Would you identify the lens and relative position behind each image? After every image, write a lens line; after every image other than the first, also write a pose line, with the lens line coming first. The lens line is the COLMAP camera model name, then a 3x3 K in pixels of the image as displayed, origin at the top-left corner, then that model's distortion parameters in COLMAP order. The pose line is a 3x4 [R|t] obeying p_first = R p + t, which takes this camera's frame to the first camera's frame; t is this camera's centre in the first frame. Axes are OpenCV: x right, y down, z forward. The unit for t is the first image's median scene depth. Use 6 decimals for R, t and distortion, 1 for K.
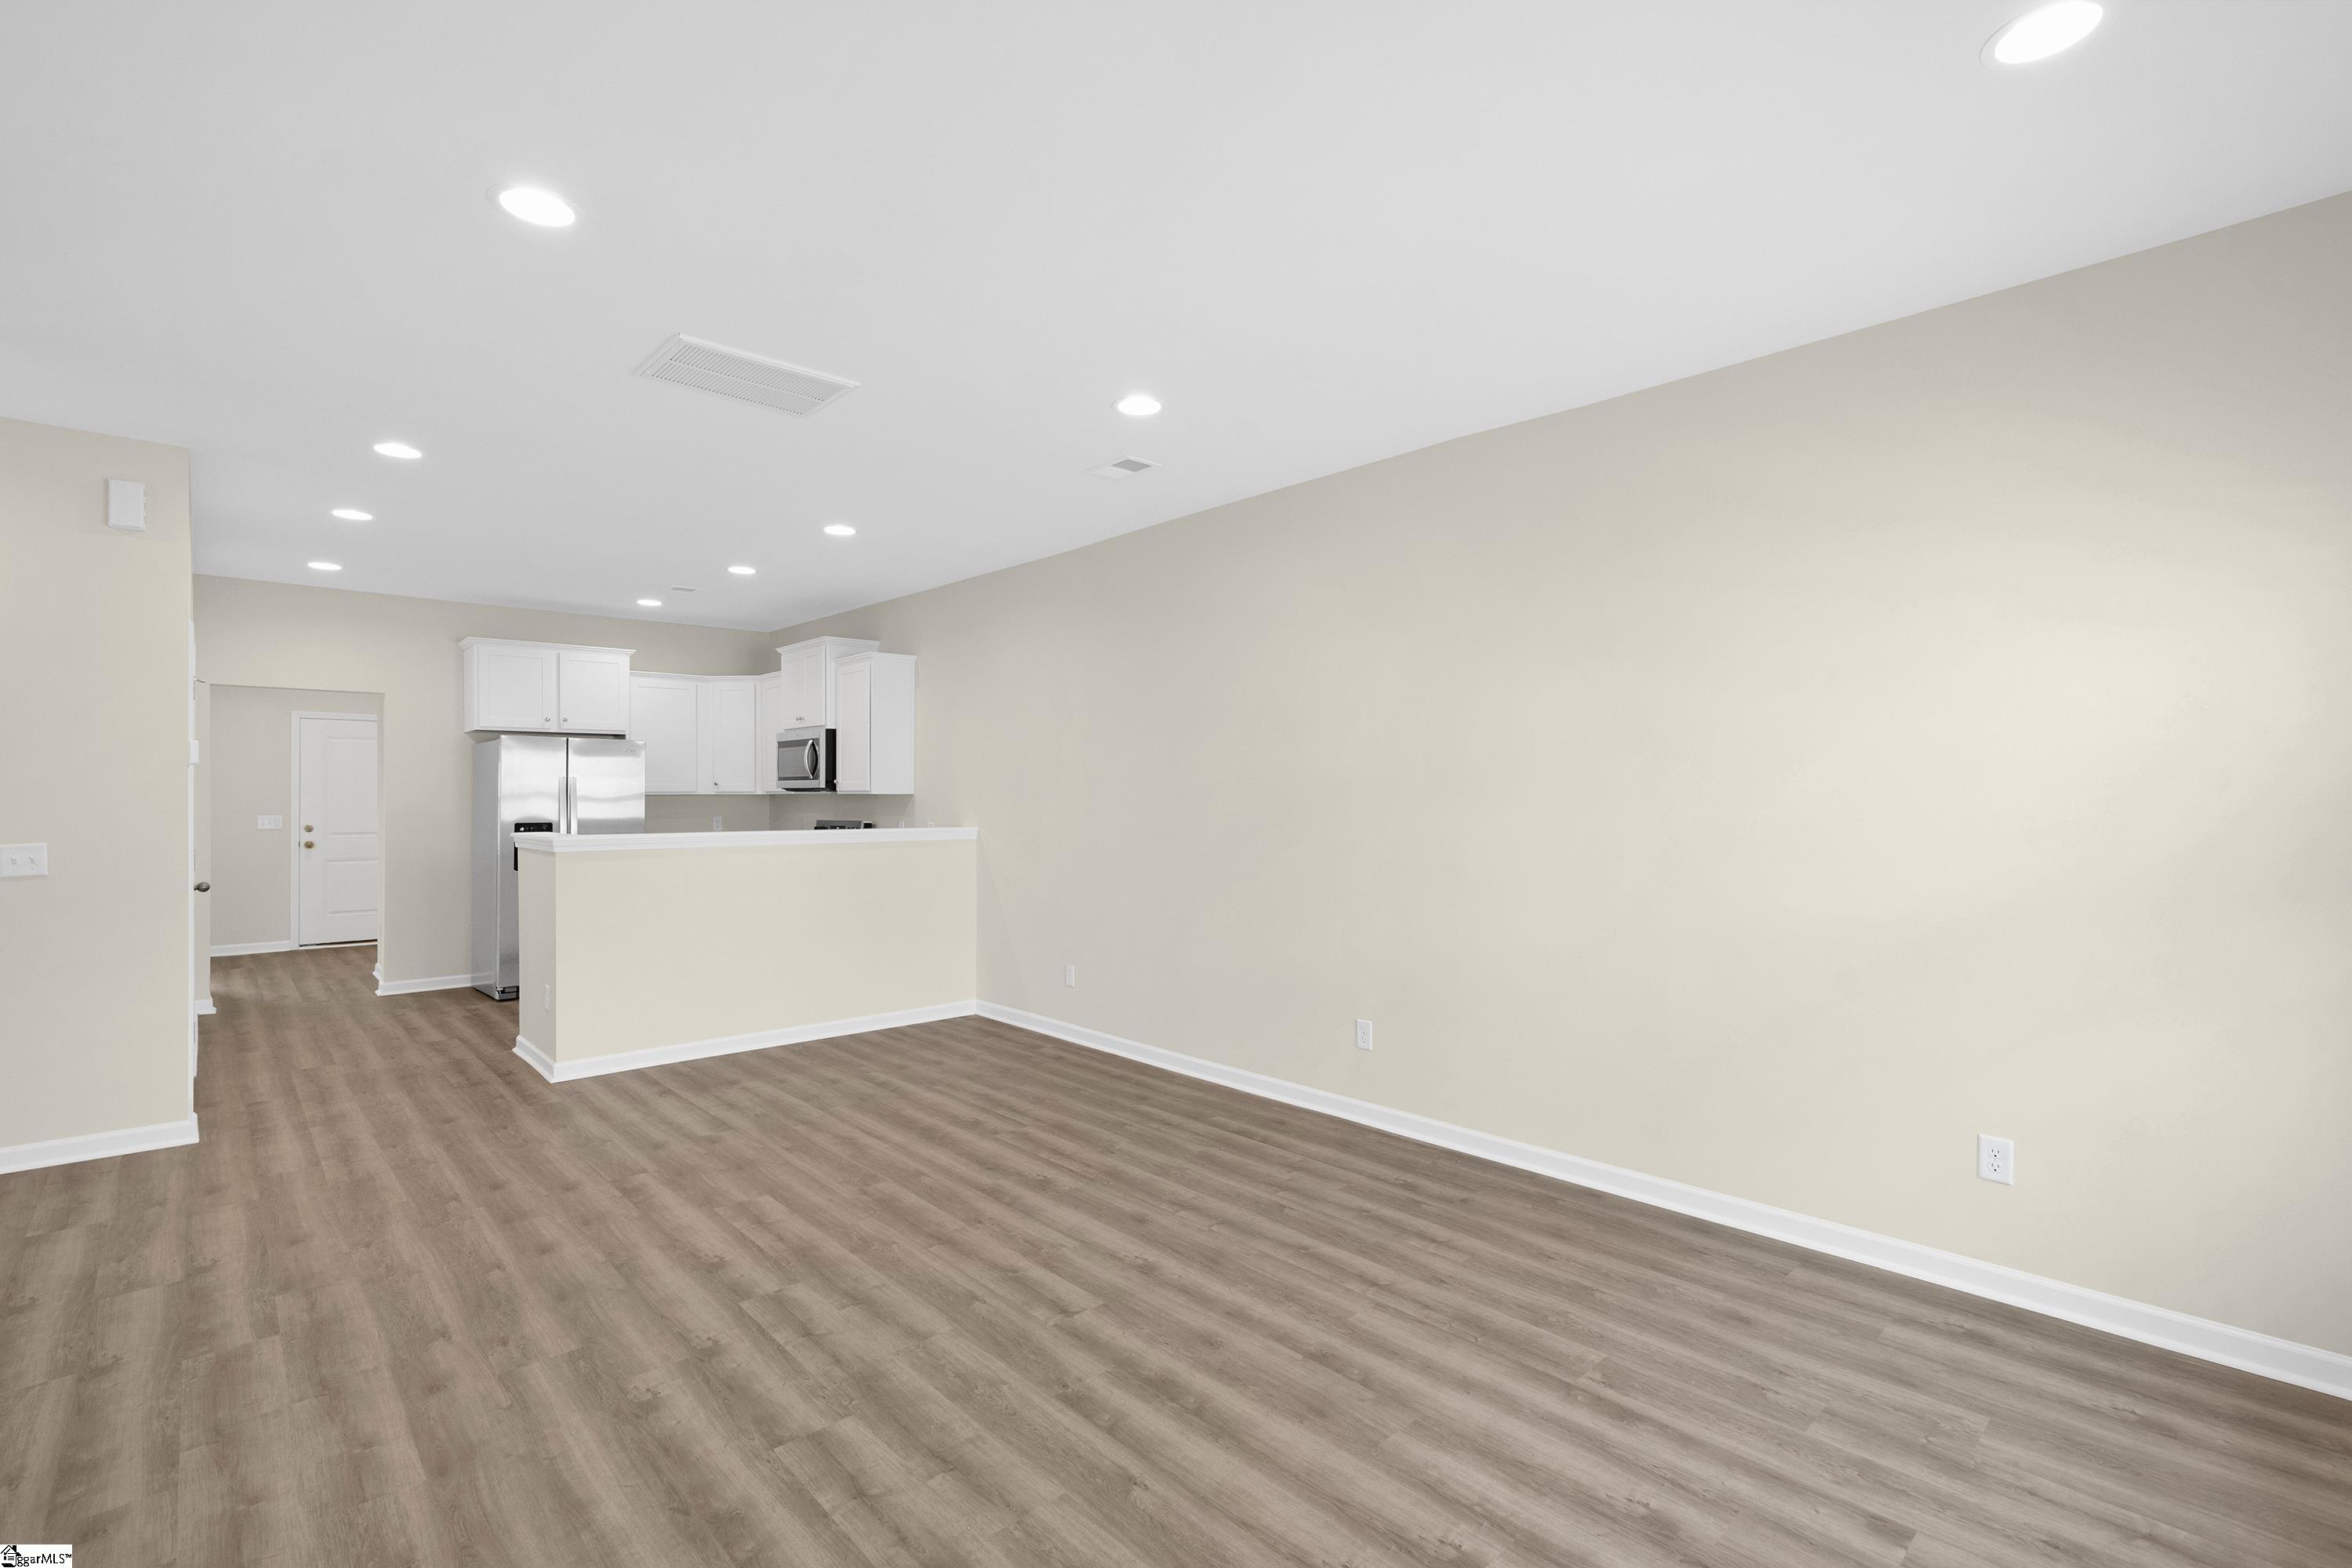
lens RADIAL K [[1051.0, 0, 1176.2], [0, 1051.0, 793.1], [0, 0, 1]] dist [-0.000775, -0.000631]
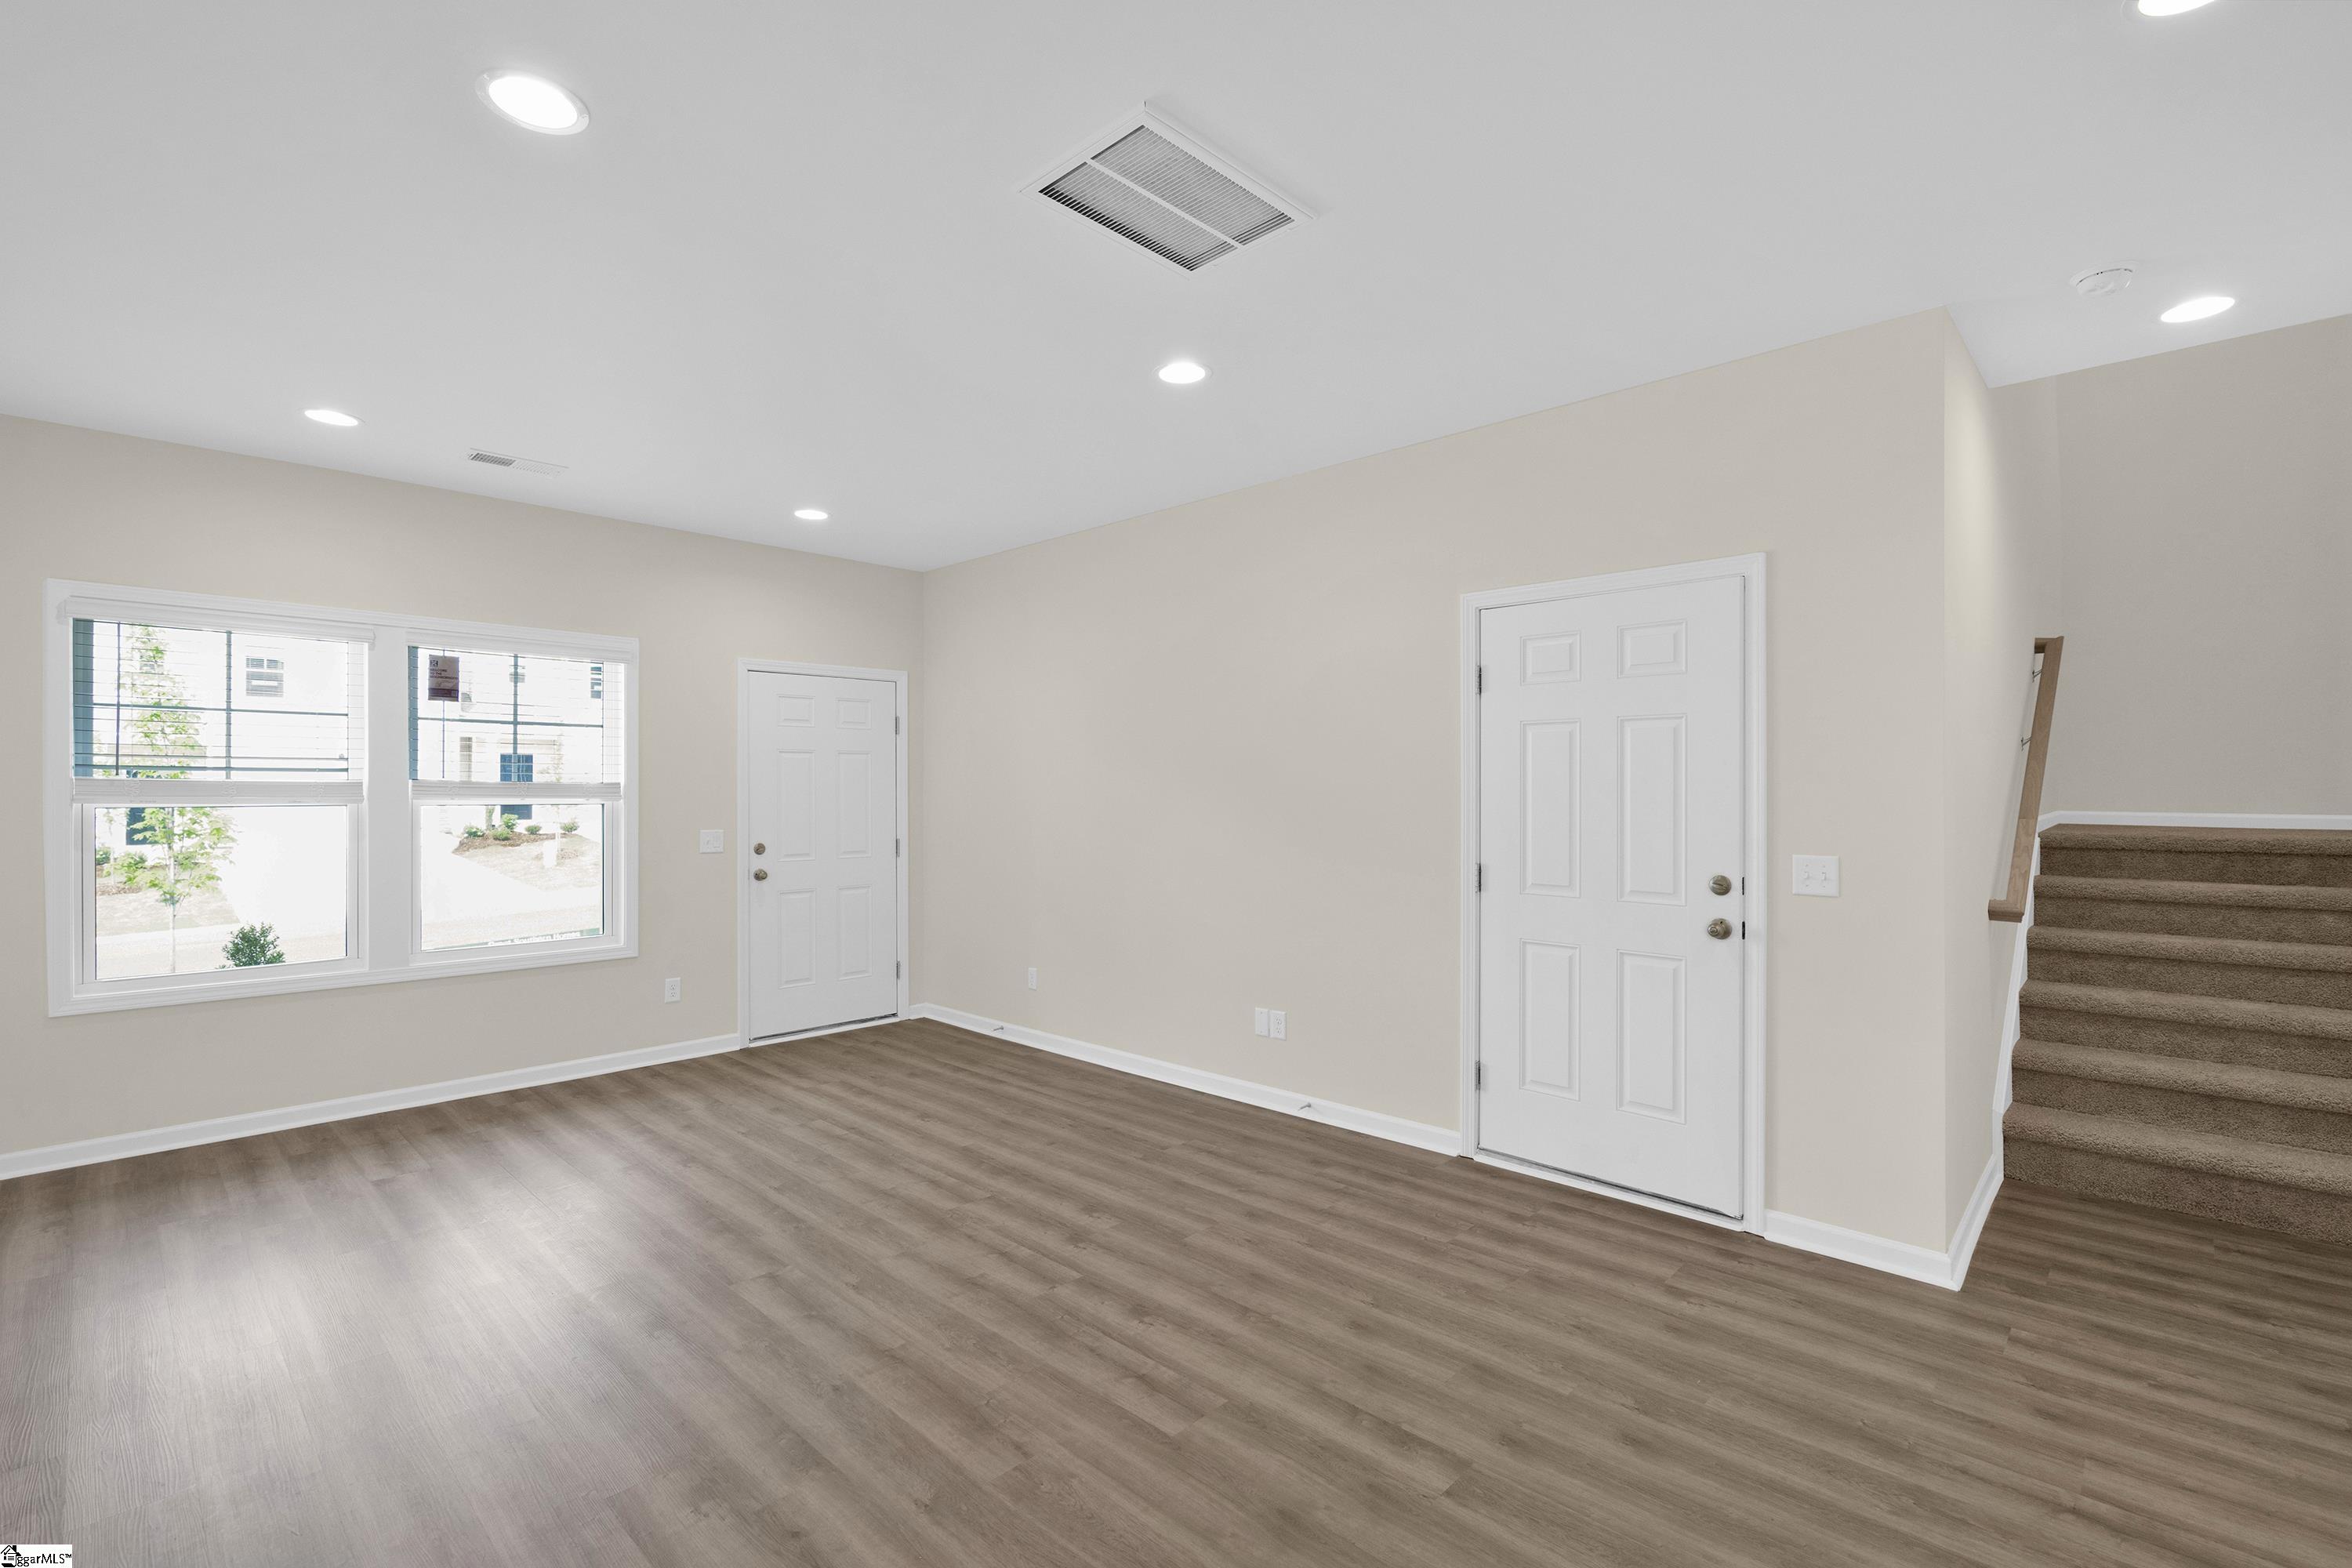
lens RADIAL K [[1051.0, 0, 1176.2], [0, 1051.0, 793.1], [0, 0, 1]] dist [-0.000775, -0.000631]
pose [[-0.998550, 0.002626, -0.053761, -0.245208], [0.002636, 0.999997, -0.000111, -0.000209], [0.053761, -0.000252, -0.998554, 1.112054]]
